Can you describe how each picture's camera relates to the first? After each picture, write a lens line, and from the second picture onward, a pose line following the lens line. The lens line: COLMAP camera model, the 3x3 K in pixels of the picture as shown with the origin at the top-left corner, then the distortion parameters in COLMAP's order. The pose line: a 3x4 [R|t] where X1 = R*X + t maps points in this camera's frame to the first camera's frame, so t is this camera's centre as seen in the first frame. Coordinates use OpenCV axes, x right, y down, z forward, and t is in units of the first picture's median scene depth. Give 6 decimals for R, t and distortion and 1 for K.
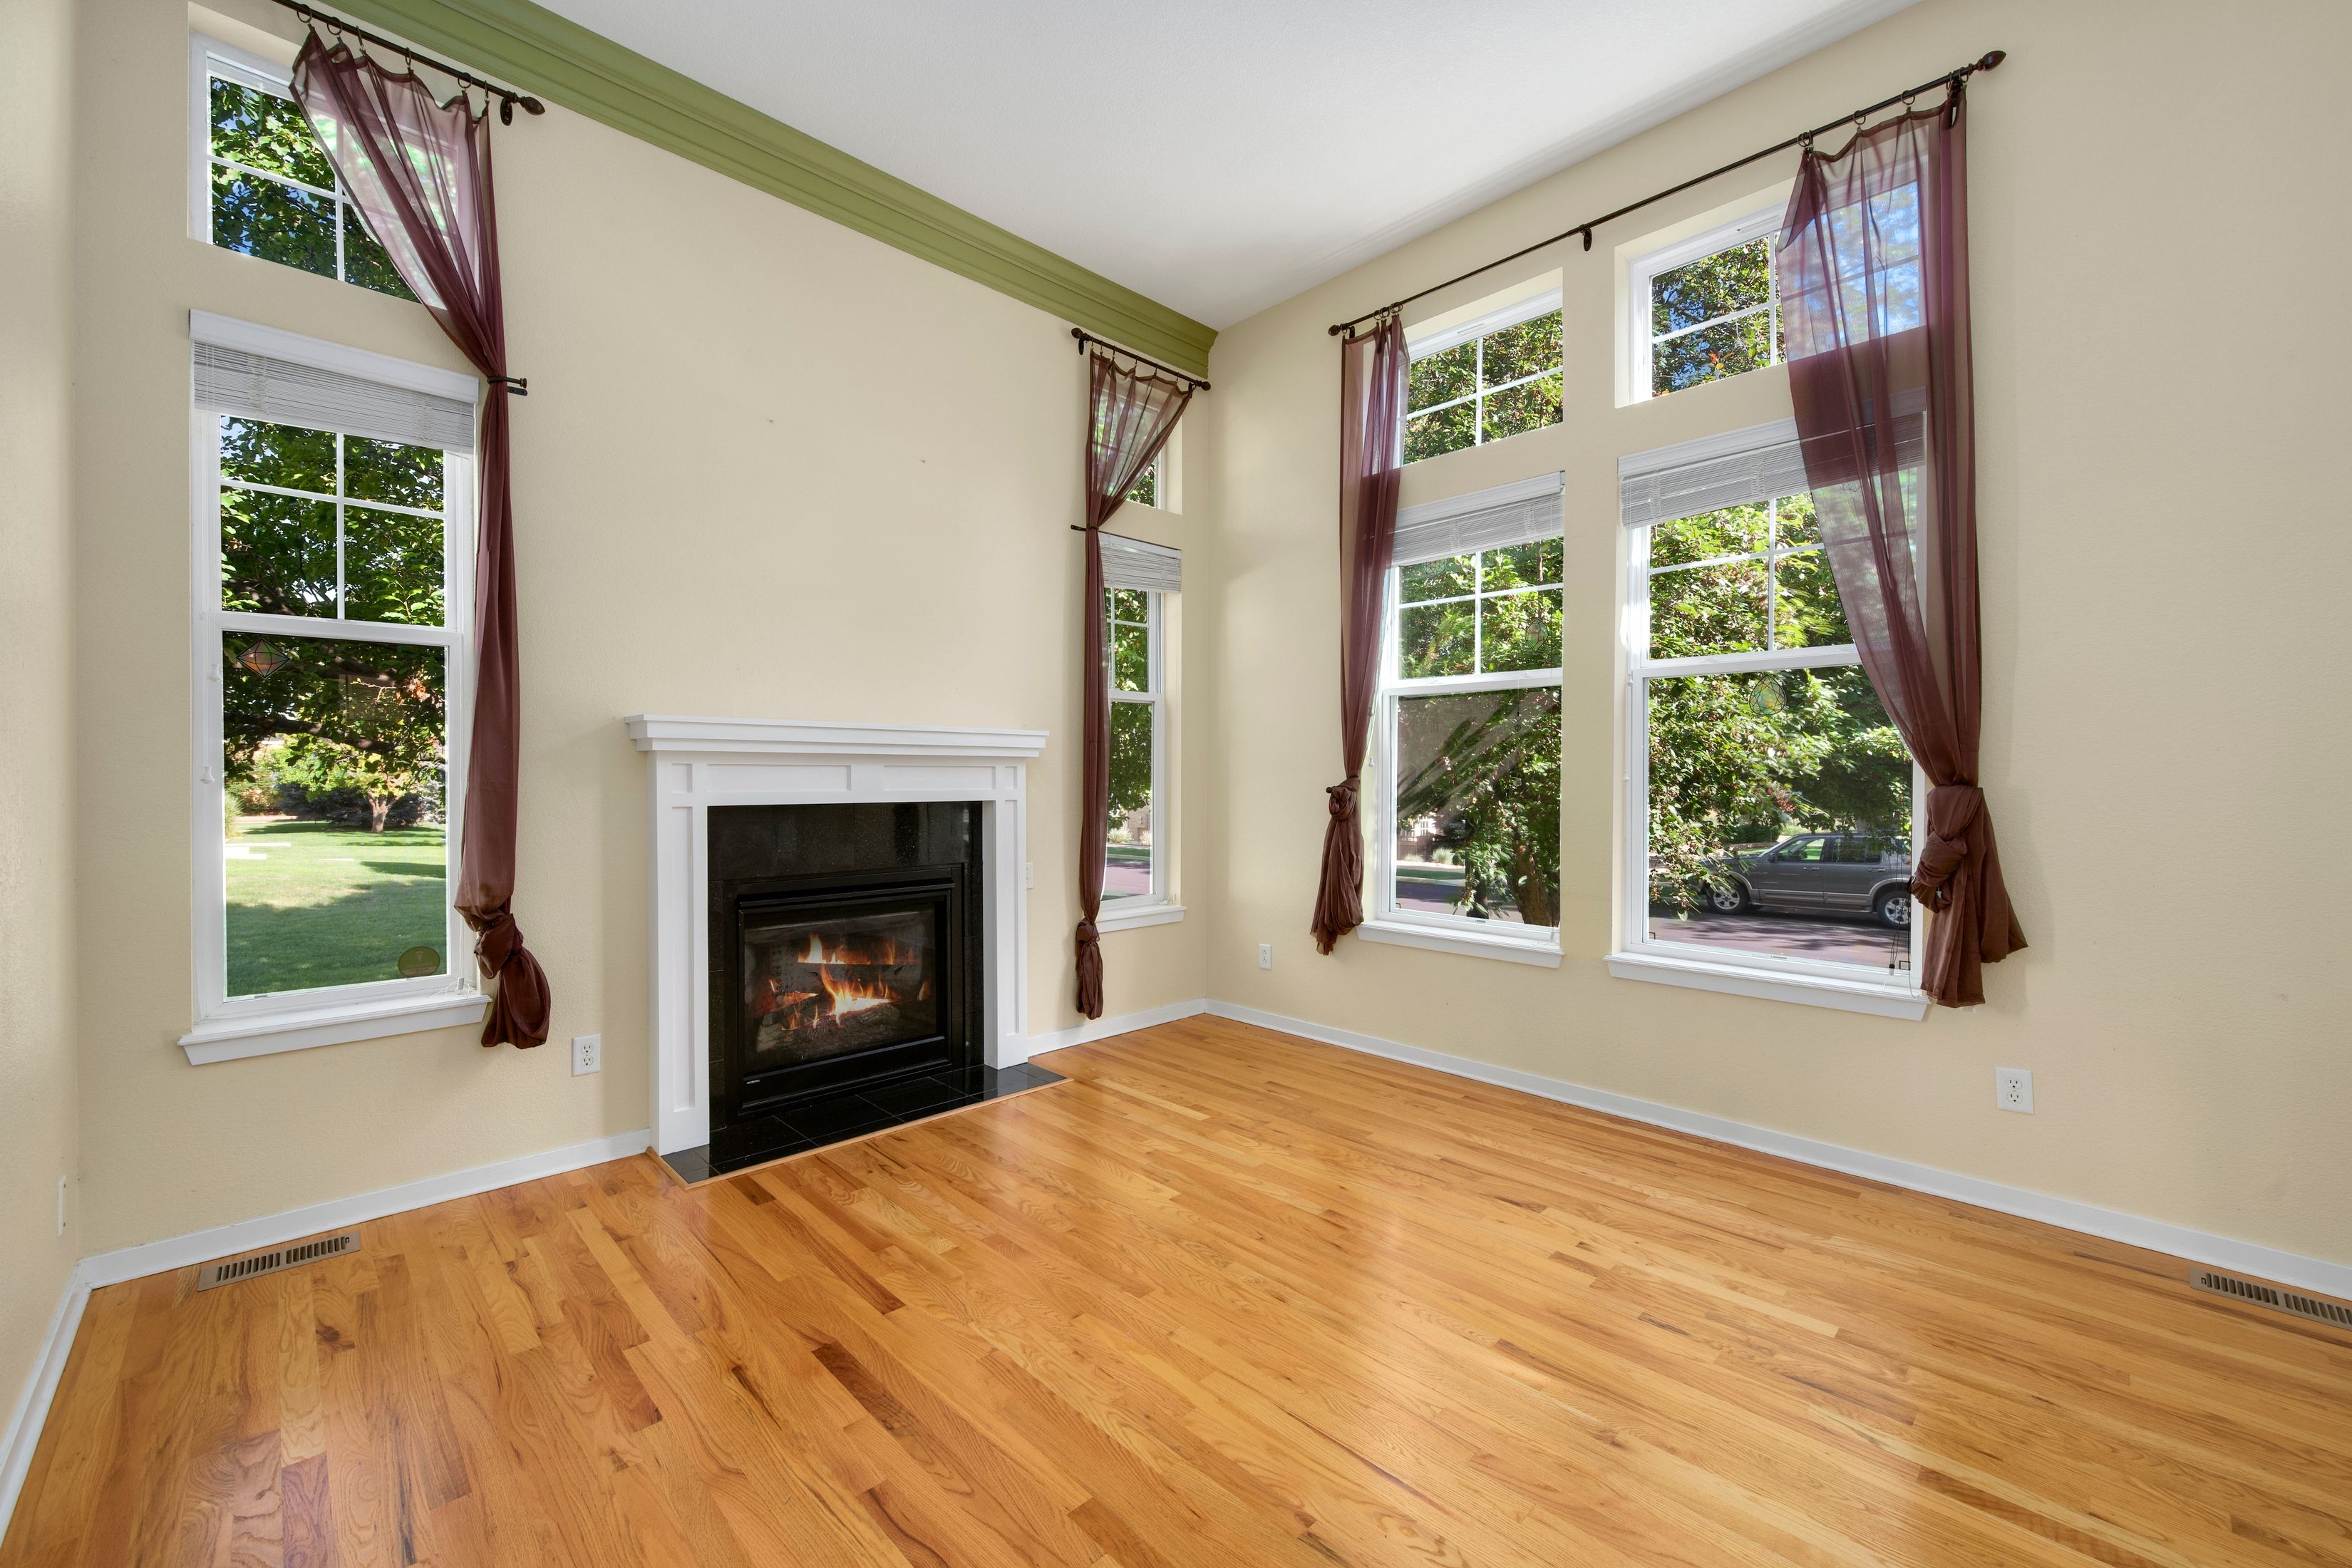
lens RADIAL K [[941.0, 0, 1171.8], [0, 941.0, 780.1], [0, 0, 1]] dist [-0.001440, -0.000155]
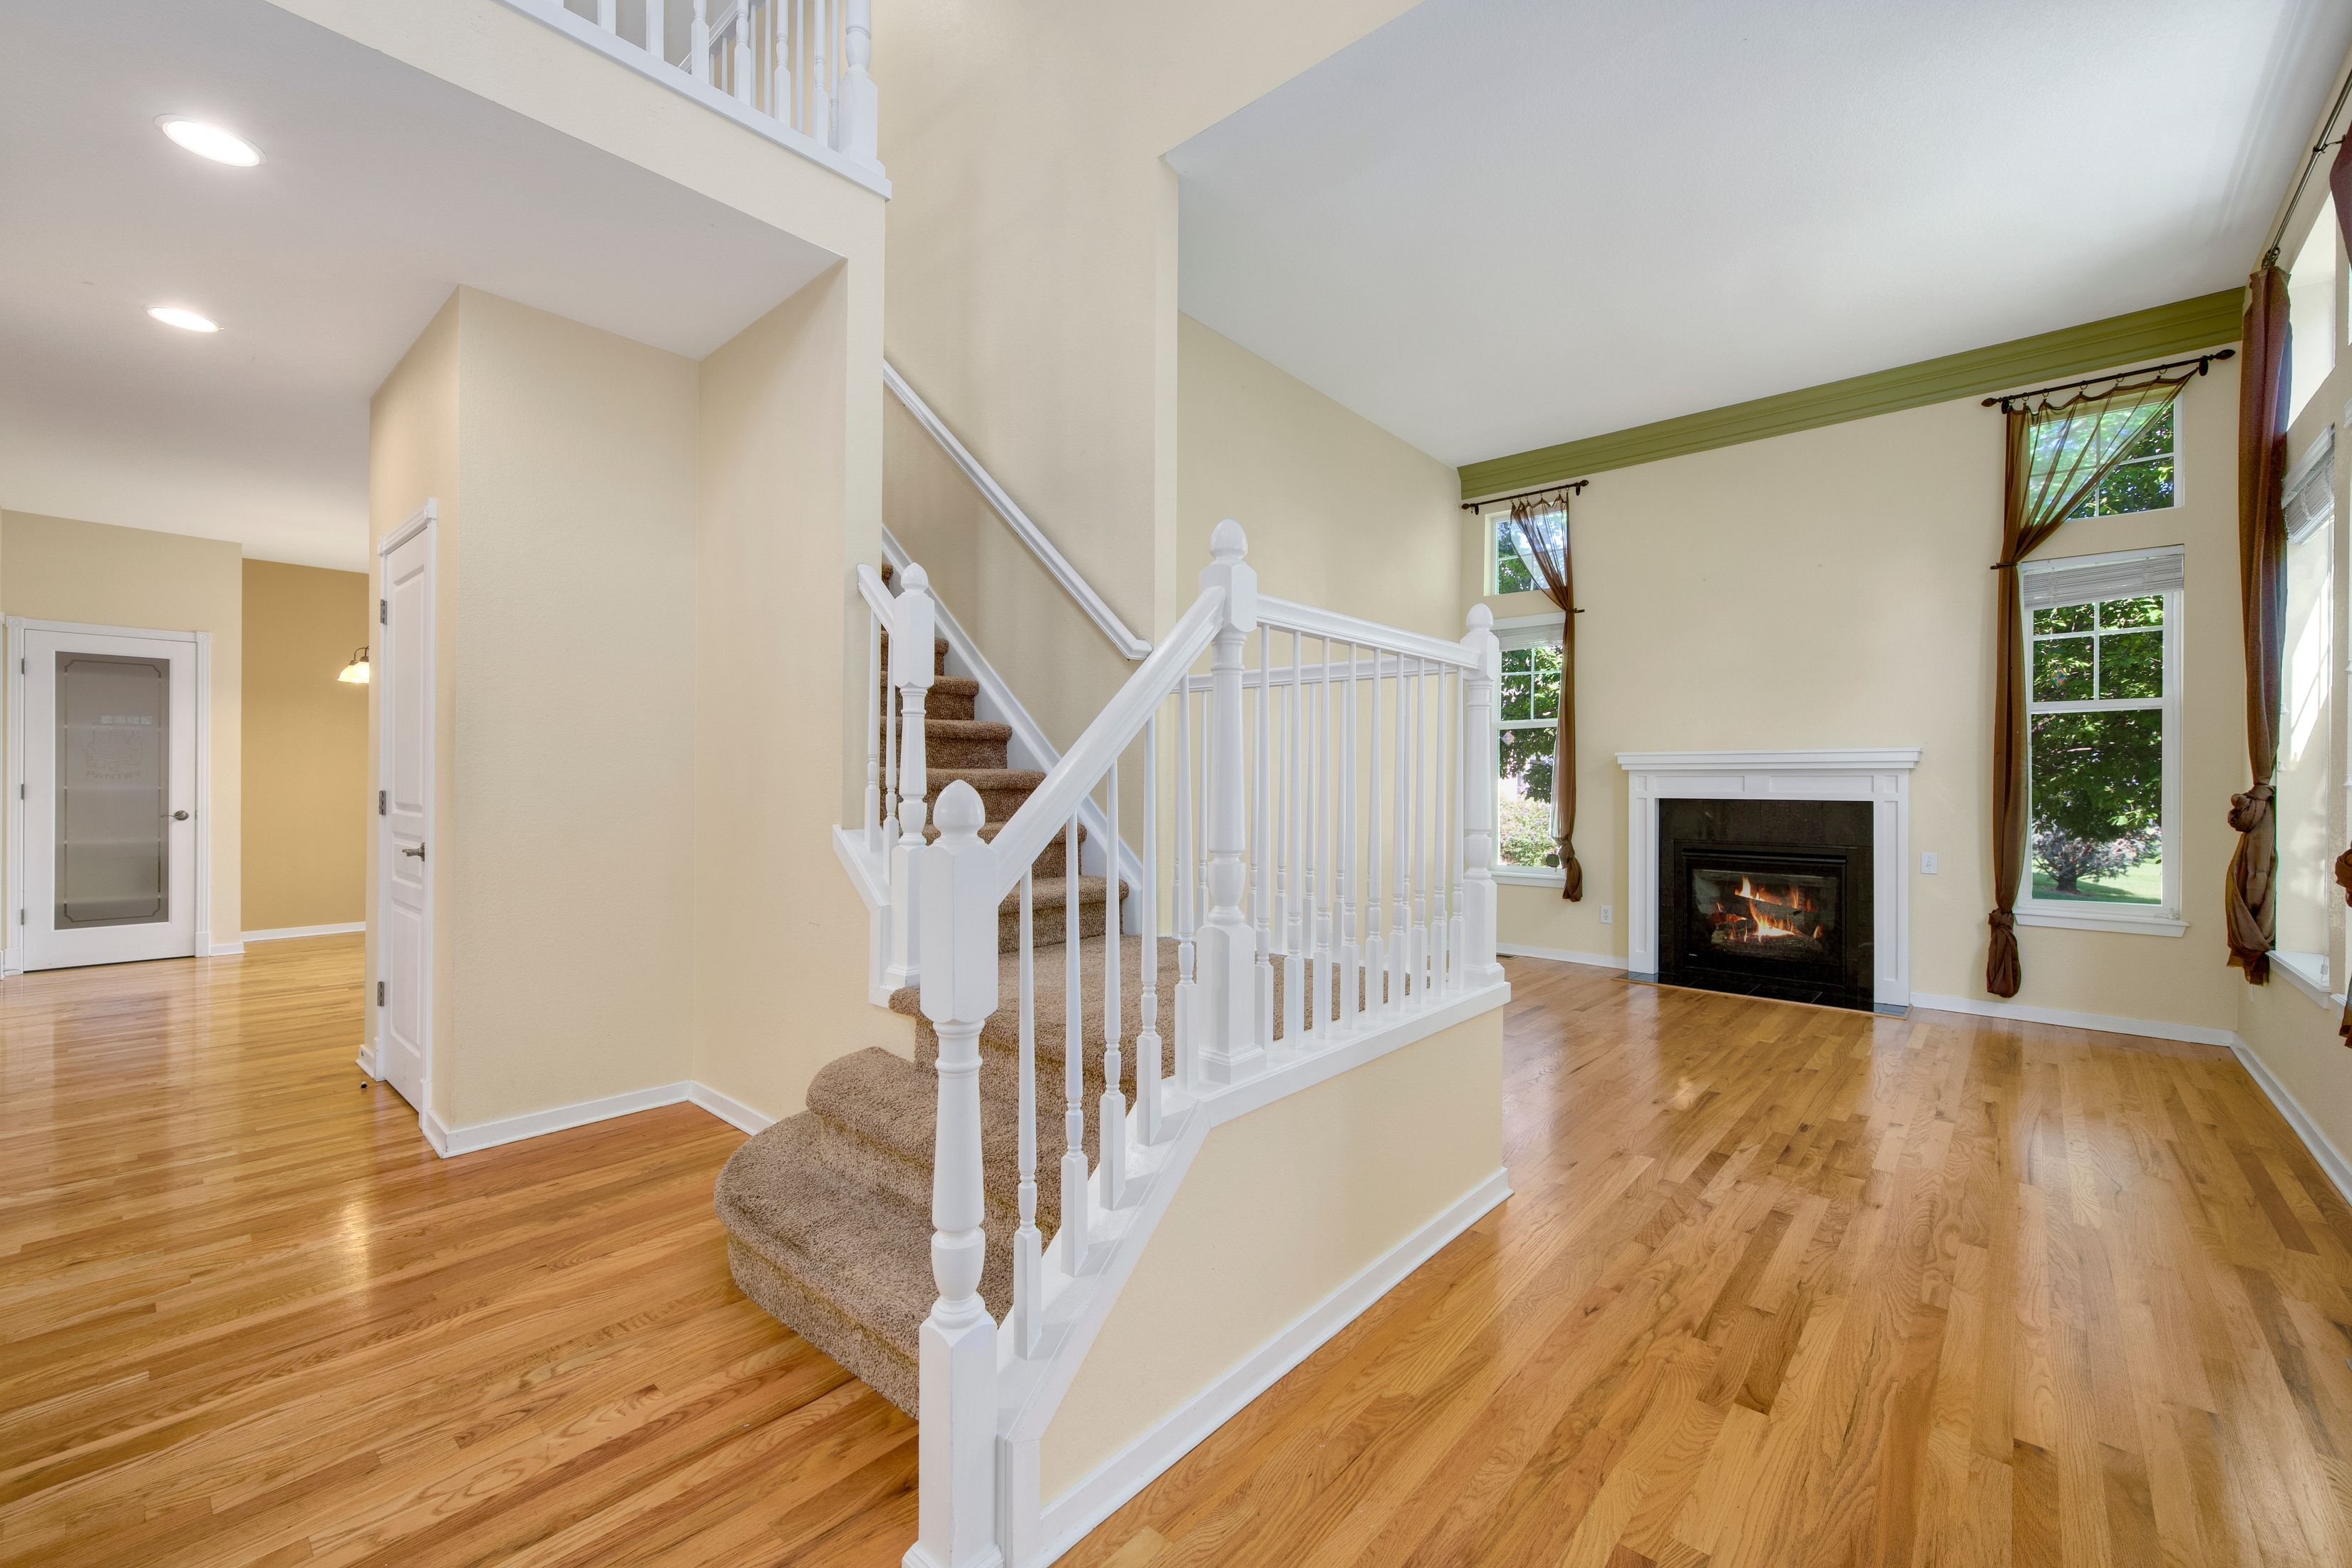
lens RADIAL K [[966.1, 0, 1164.3], [0, 966.1, 780.7], [0, 0, 1]] dist [-0.001850, -0.000011]
pose [[0.059901, -0.004171, -0.998196, 1.478490], [-0.009045, 0.999948, -0.004721, 0.010801], [0.998163, 0.009311, 0.059860, -0.123165]]
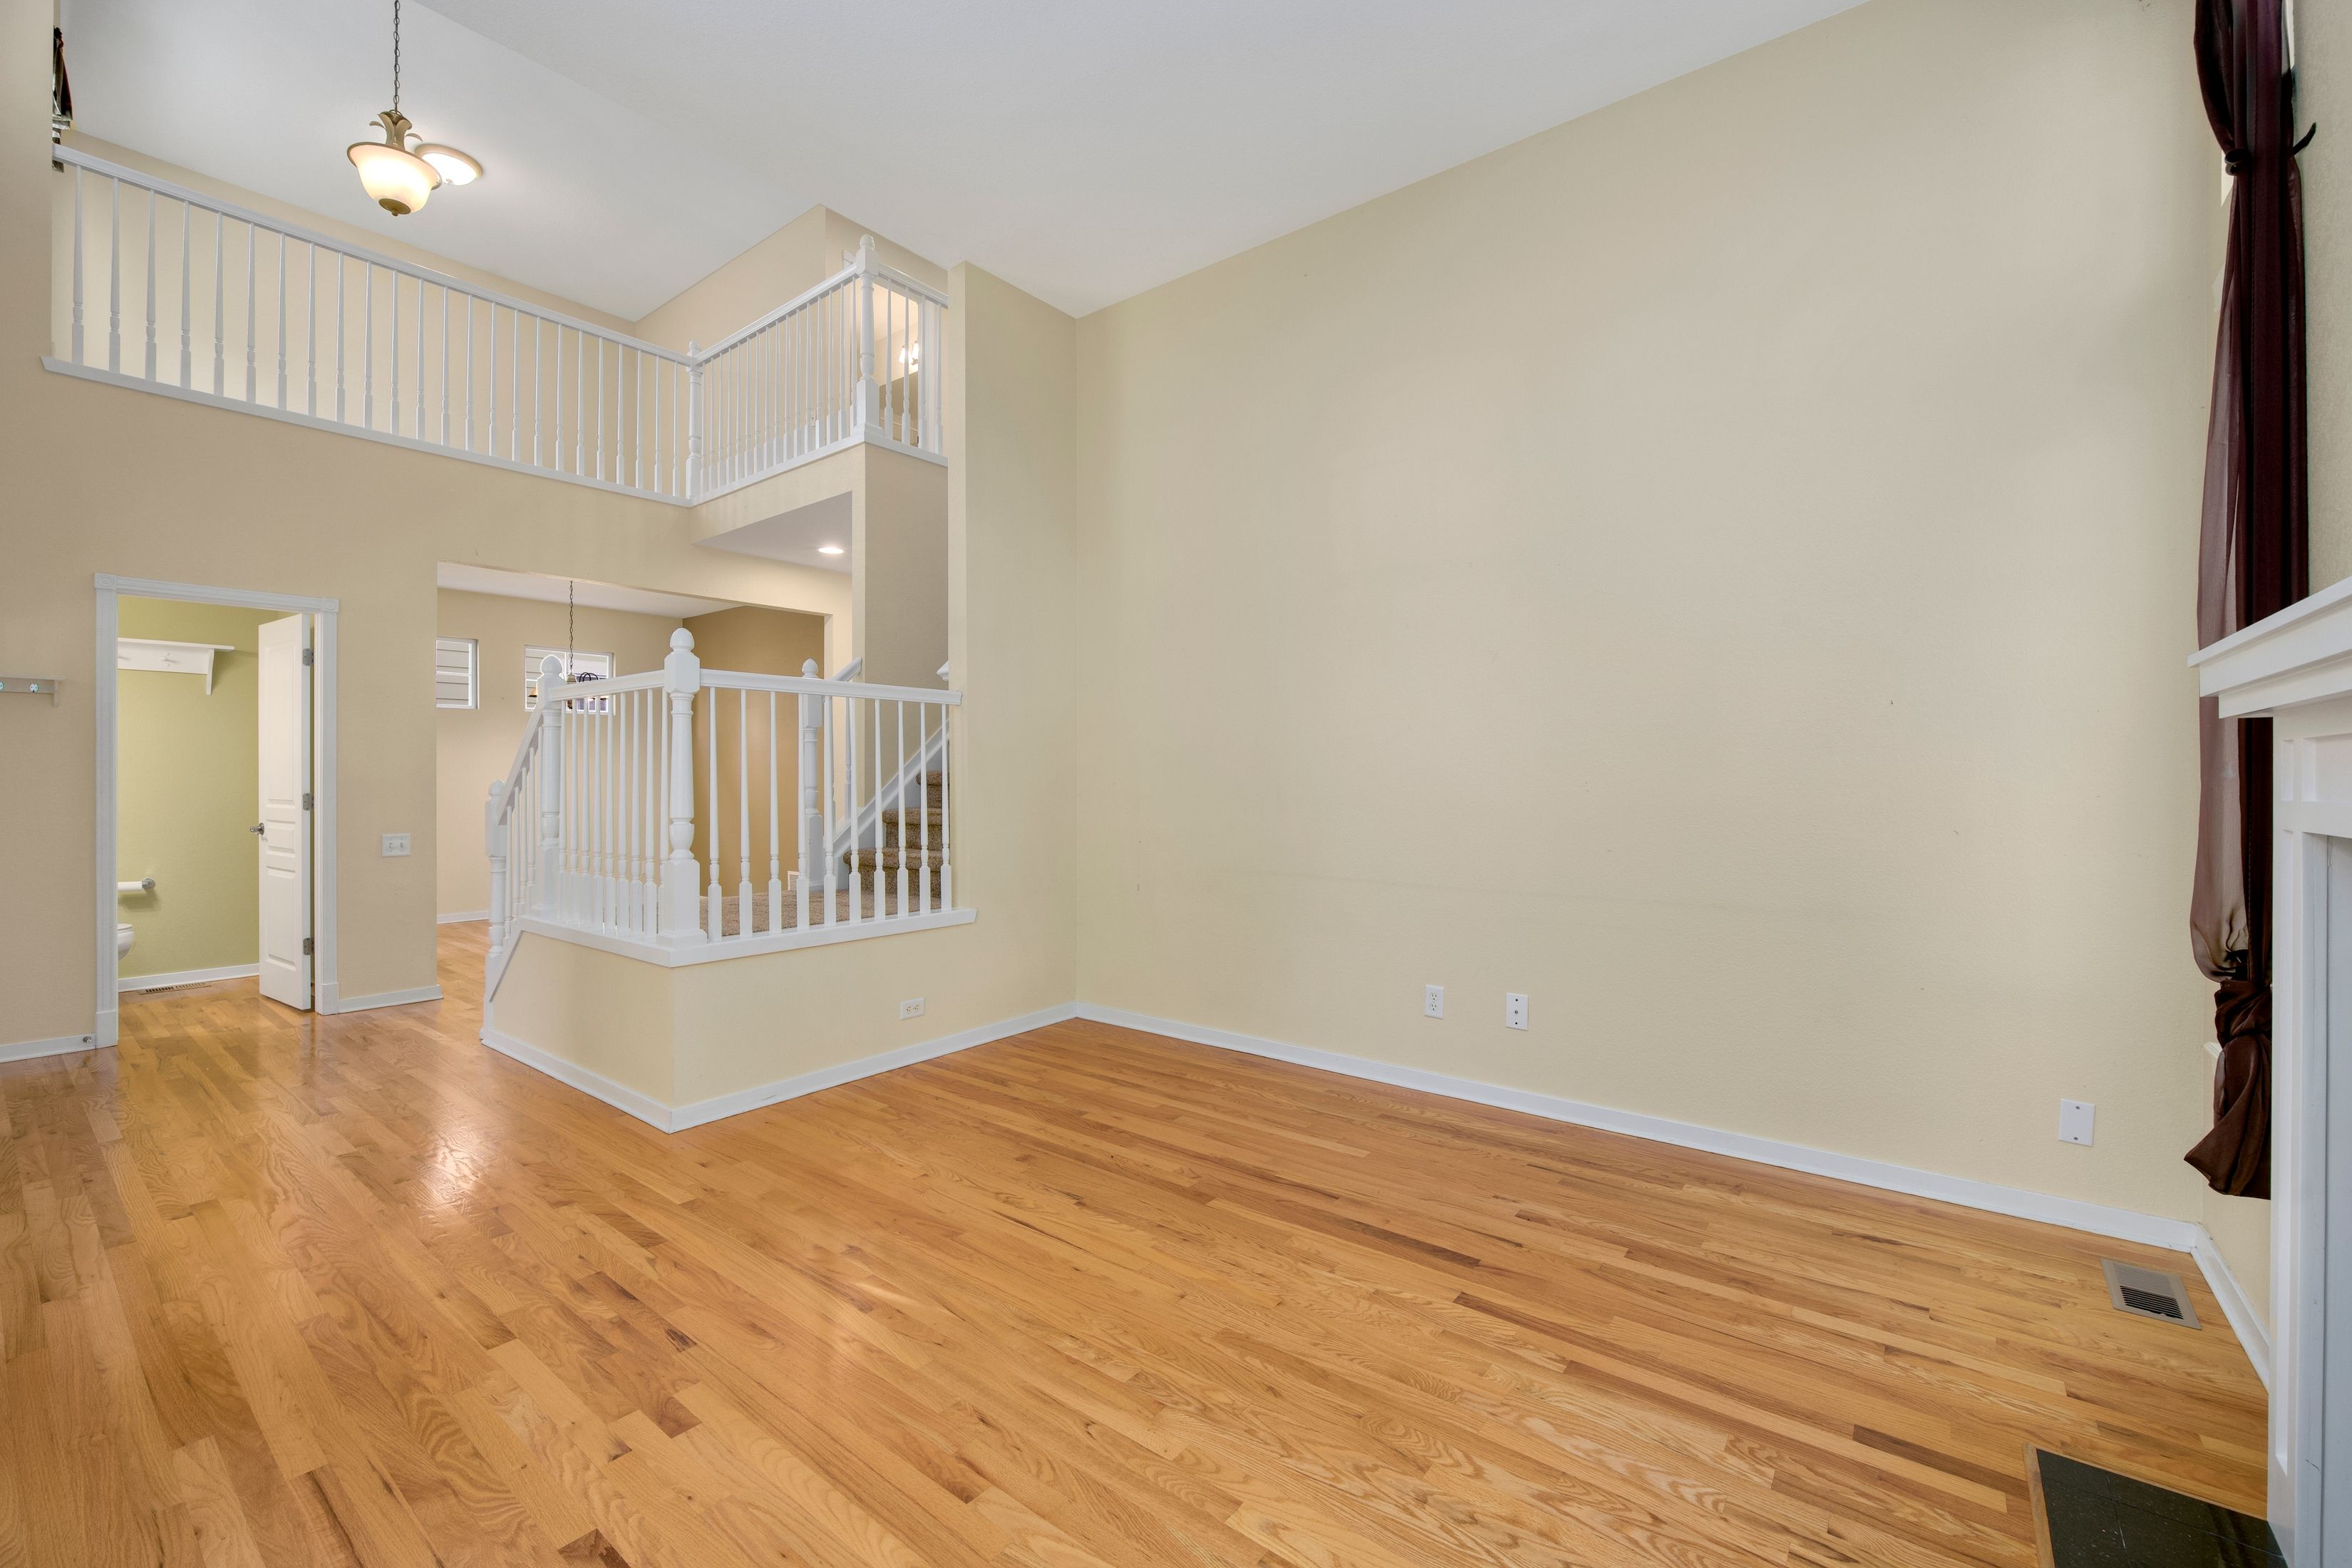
lens RADIAL K [[966.1, 0, 1164.3], [0, 966.1, 780.7], [0, 0, 1]] dist [-0.001850, -0.000011]
pose [[-0.992627, -0.001153, -0.121204, 0.106973], [-0.001800, 0.999985, 0.005228, 0.001299], [0.121196, 0.005407, -0.992614, 1.452382]]
